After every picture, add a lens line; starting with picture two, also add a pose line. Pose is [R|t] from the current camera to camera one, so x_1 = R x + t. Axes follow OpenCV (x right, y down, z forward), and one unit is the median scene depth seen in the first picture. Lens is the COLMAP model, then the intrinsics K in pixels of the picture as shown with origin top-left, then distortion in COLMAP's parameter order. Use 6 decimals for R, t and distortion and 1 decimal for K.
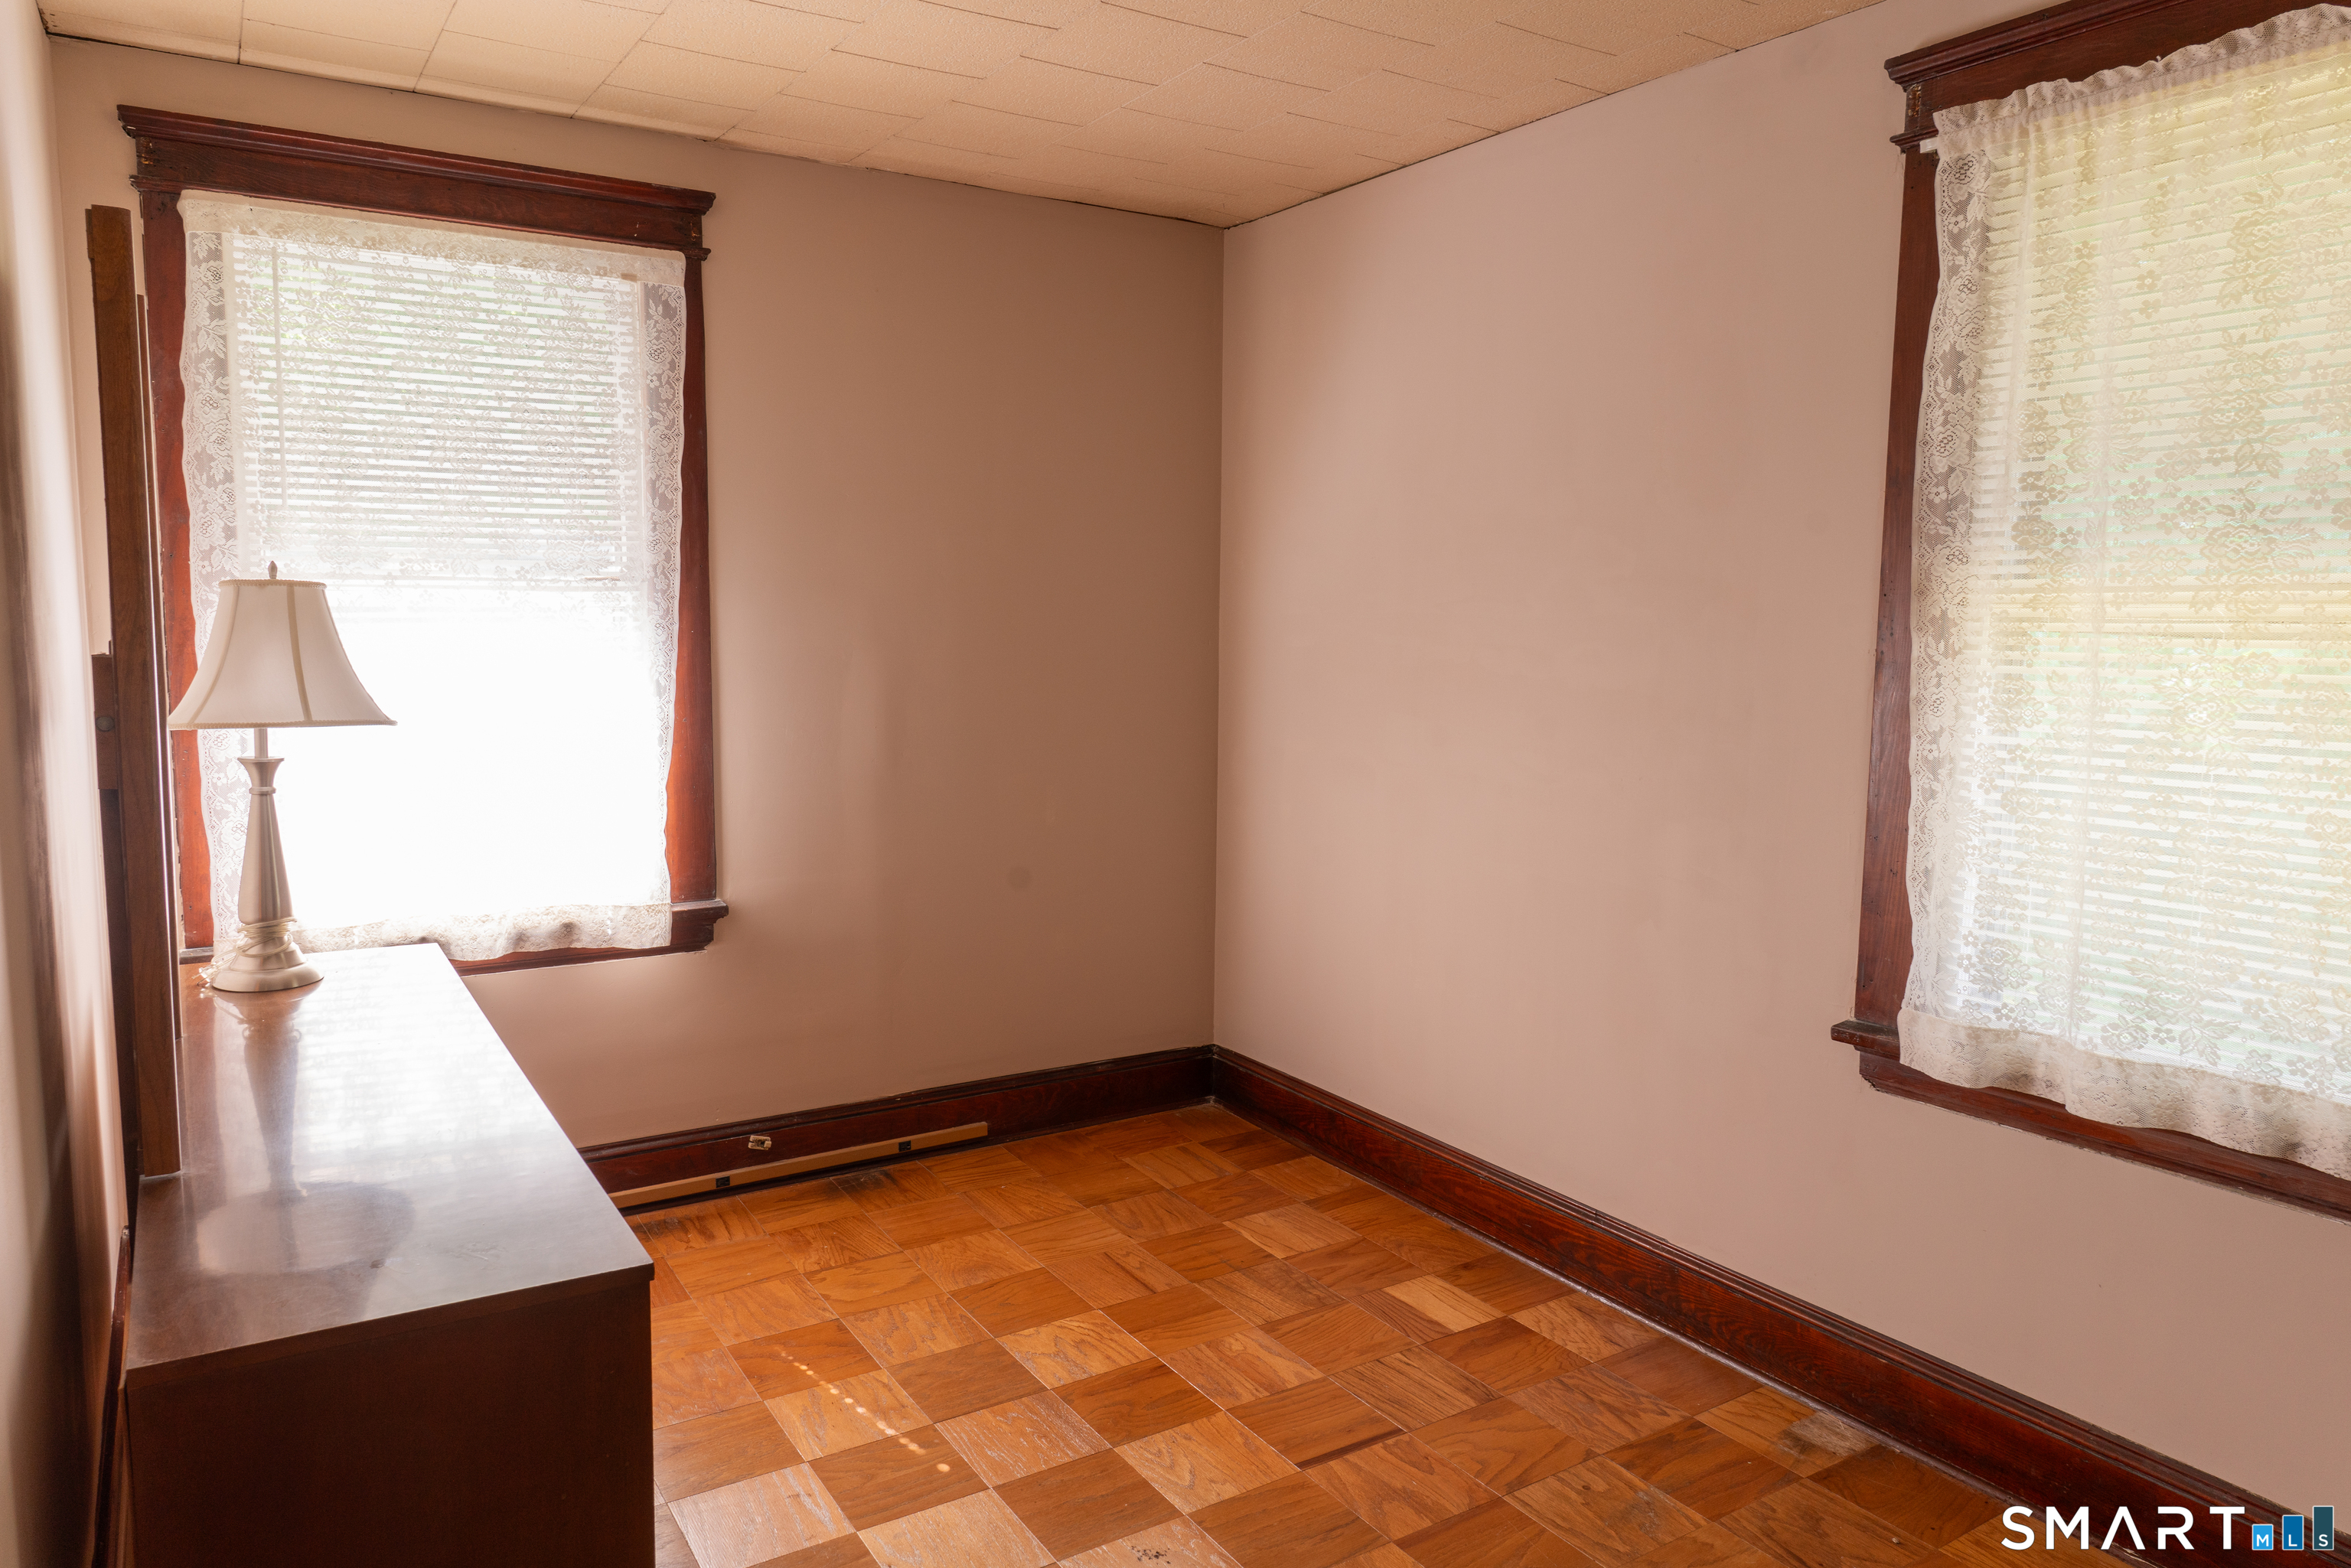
lens RADIAL K [[1578.4, 0, 1182.9], [0, 1578.4, 789.0], [0, 0, 1]] dist [0.001959, 0.003522]
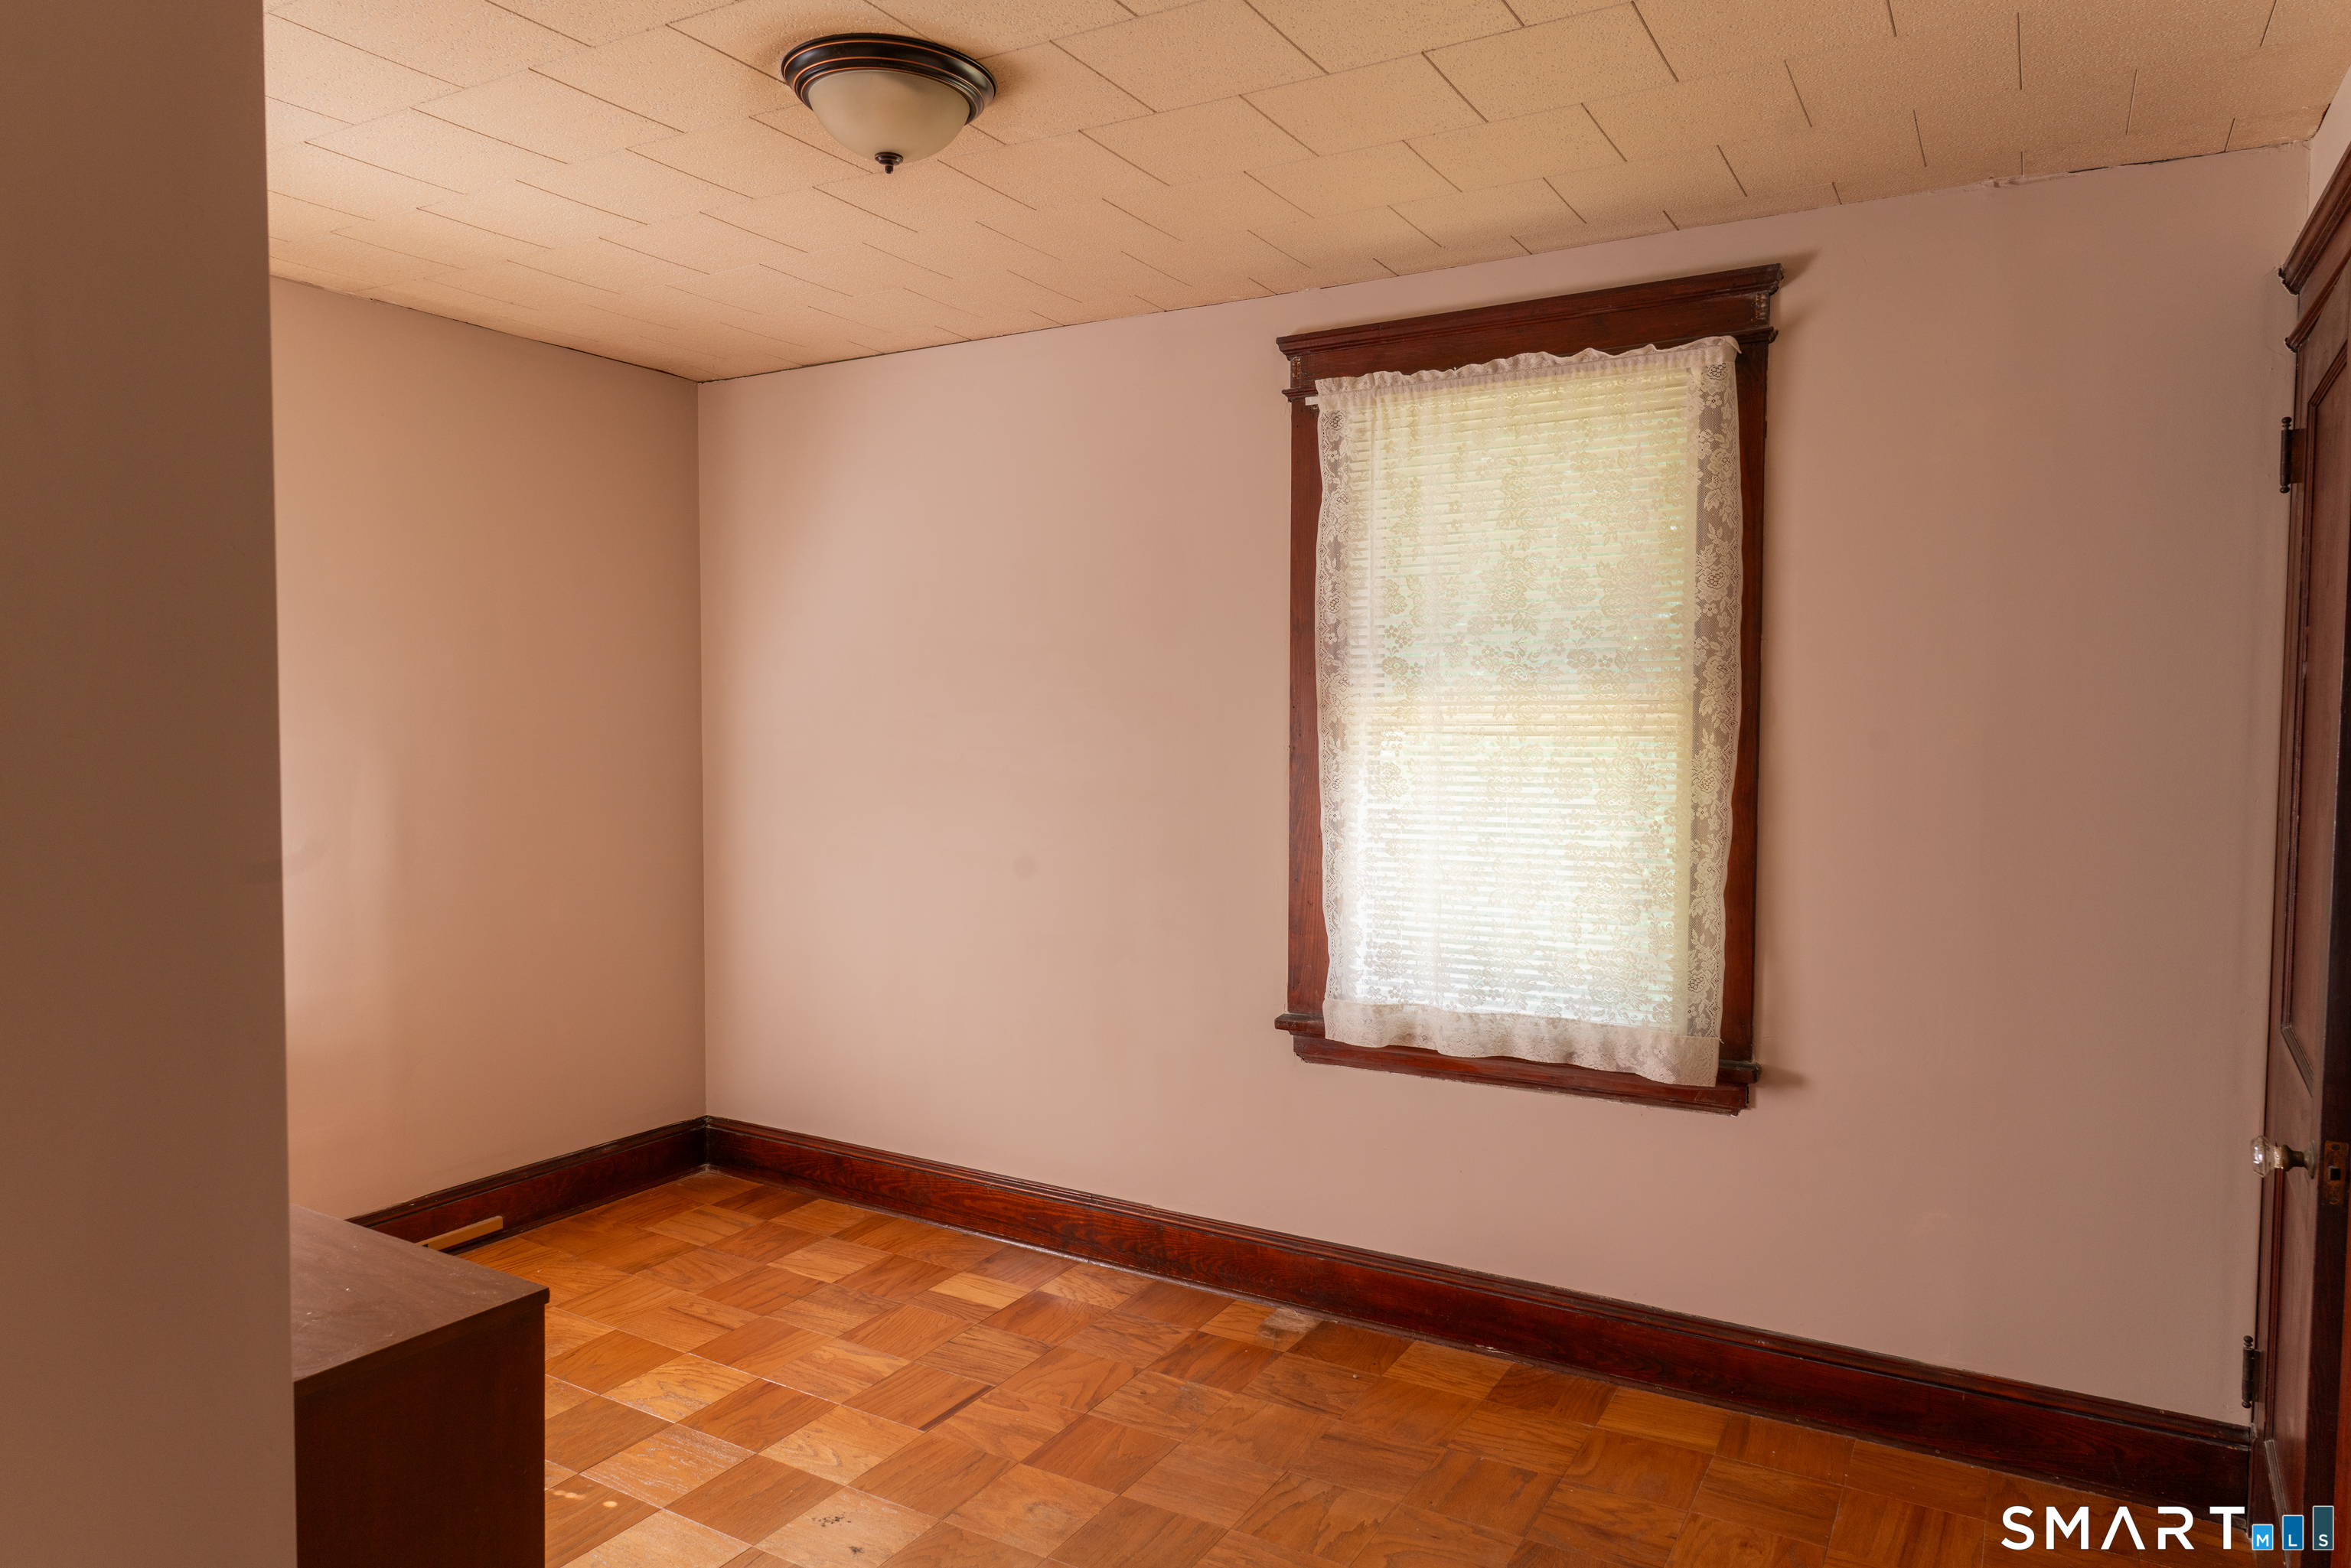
lens RADIAL K [[1482.5, 0, 1192.2], [0, 1482.5, 789.8], [0, 0, 1]] dist [-0.000490, 0.000373]
pose [[0.887132, -0.029622, 0.460564, -0.209236], [0.057326, 0.997282, -0.046278, 0.005704], [-0.457941, 0.067457, 0.886420, -0.107377]]
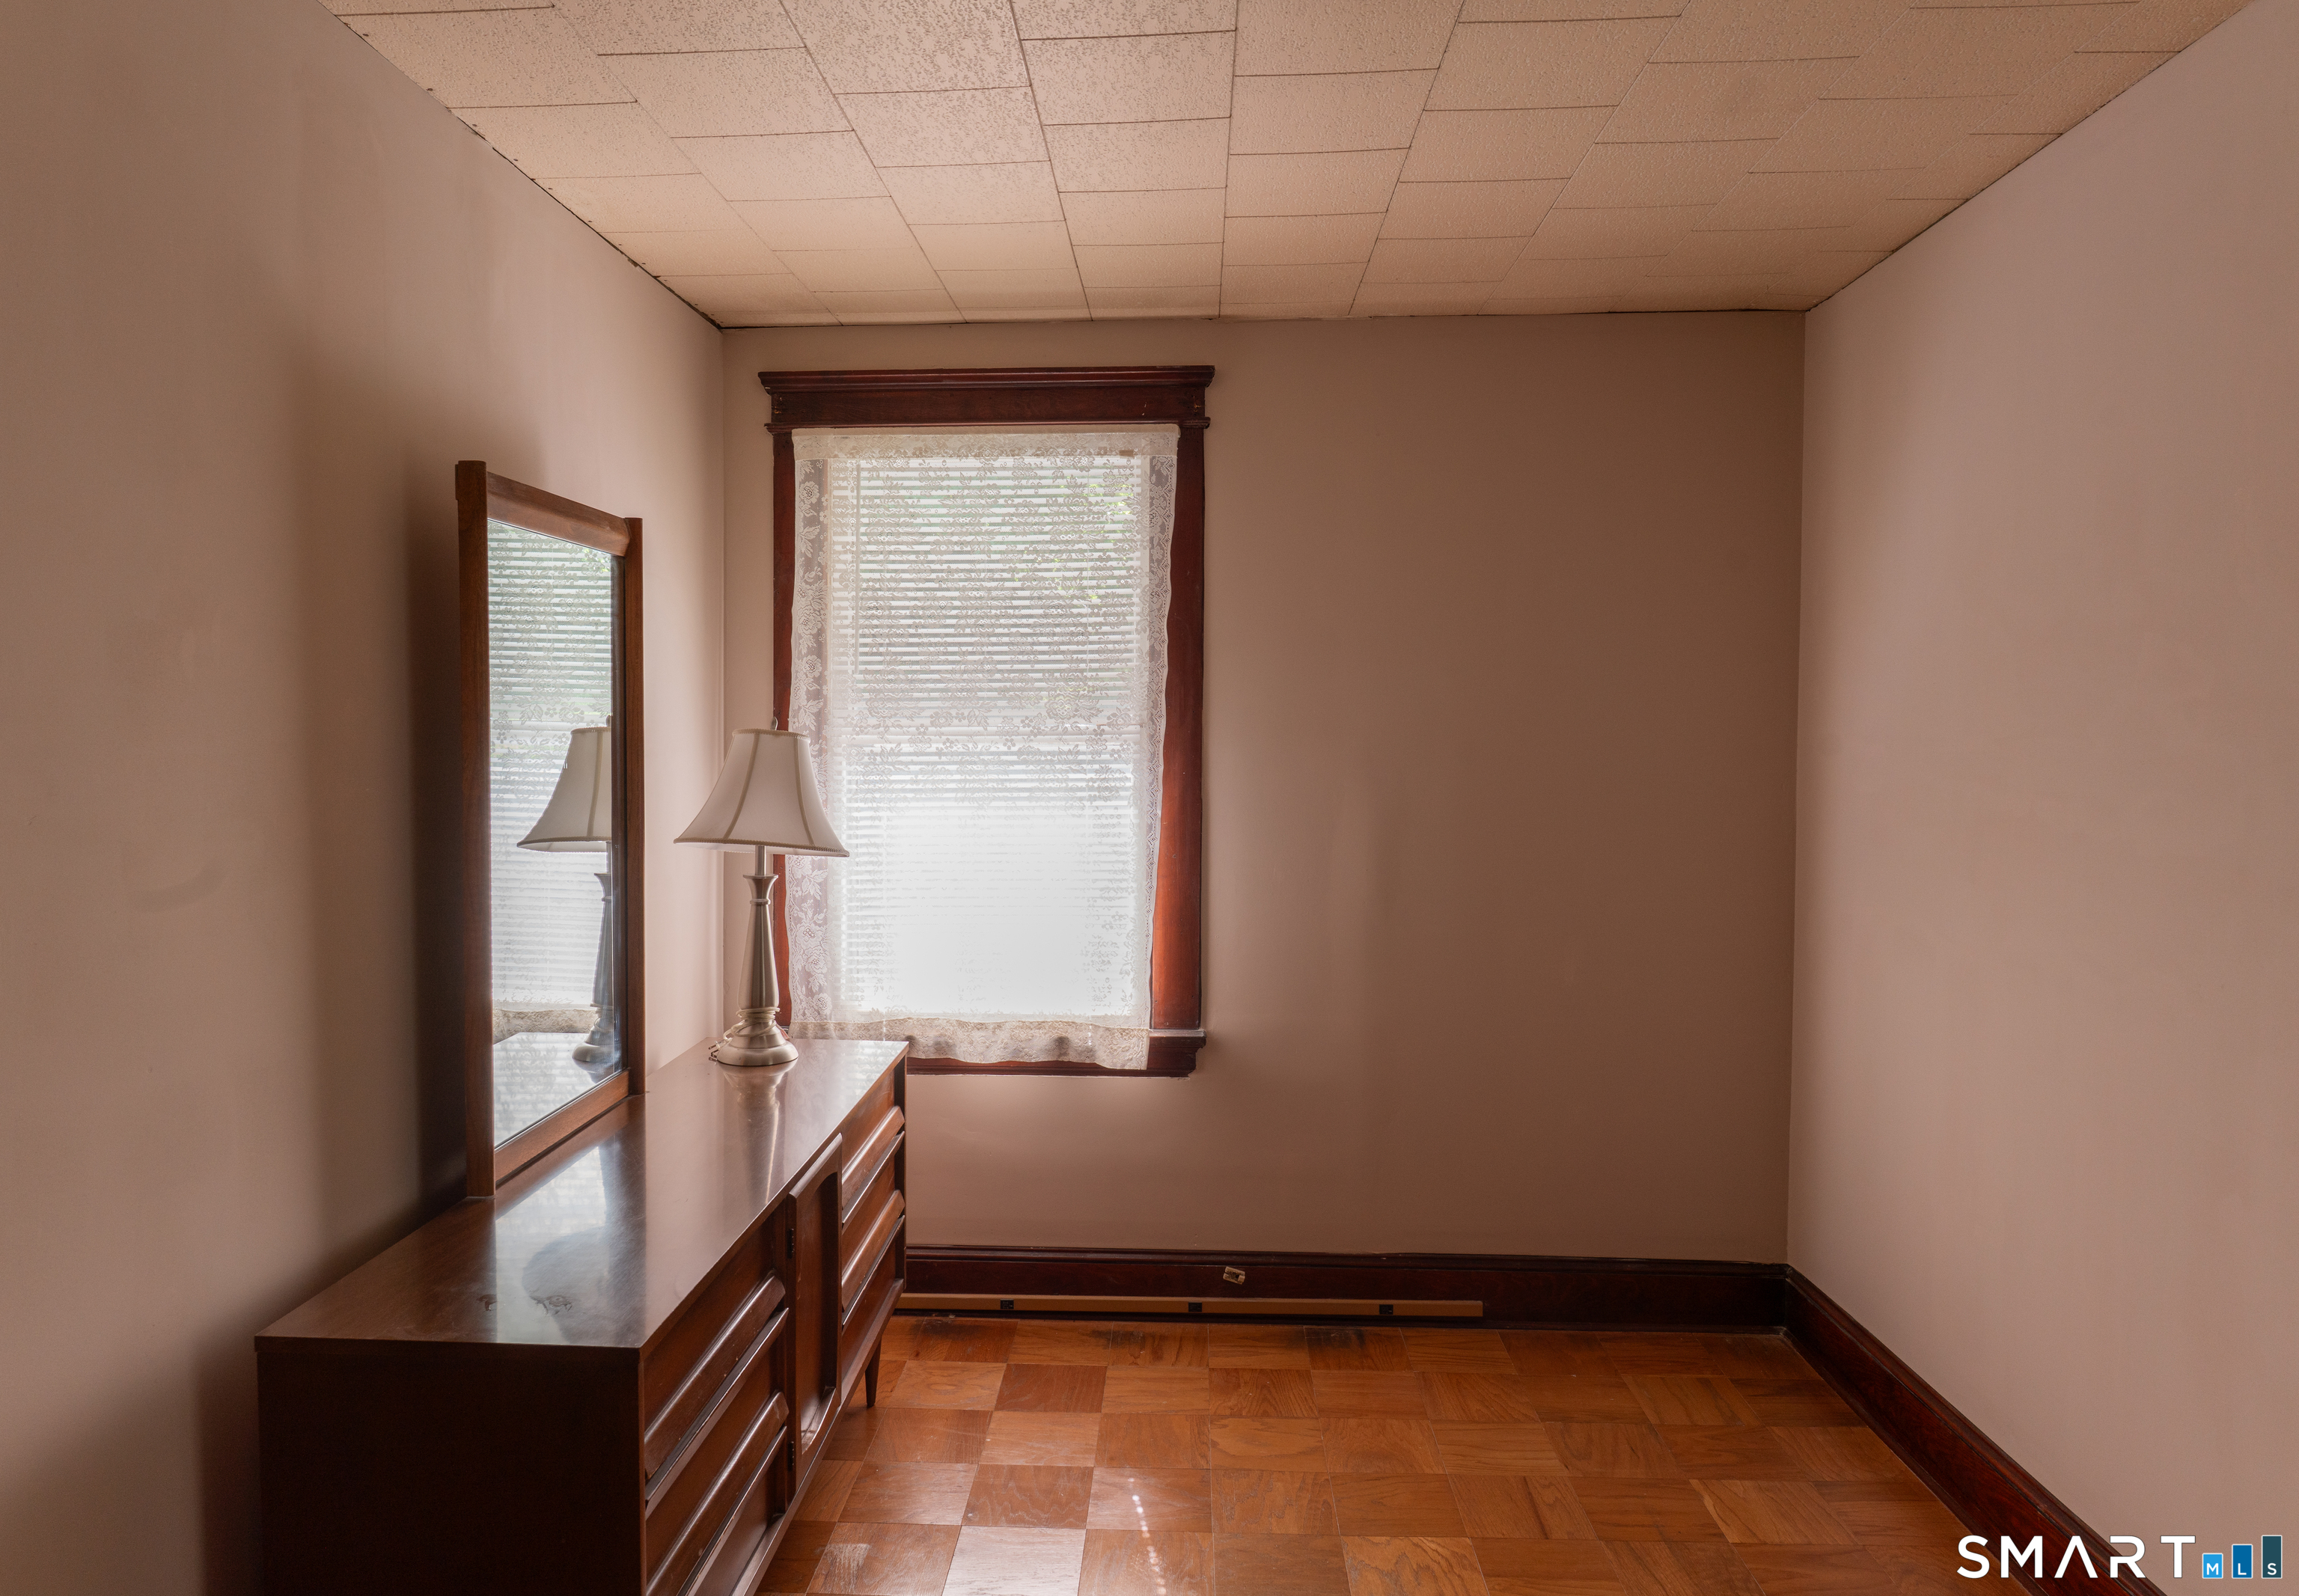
lens RADIAL K [[1532.2, 0, 1106.3], [0, 1532.2, 803.6], [0, 0, 1]] dist [-0.000325, 0.002551]
pose [[0.811568, 0.013432, -0.584104, 0.280870], [-0.060542, 0.996287, -0.061209, -0.014963], [0.581113, 0.085038, 0.809368, 0.156210]]
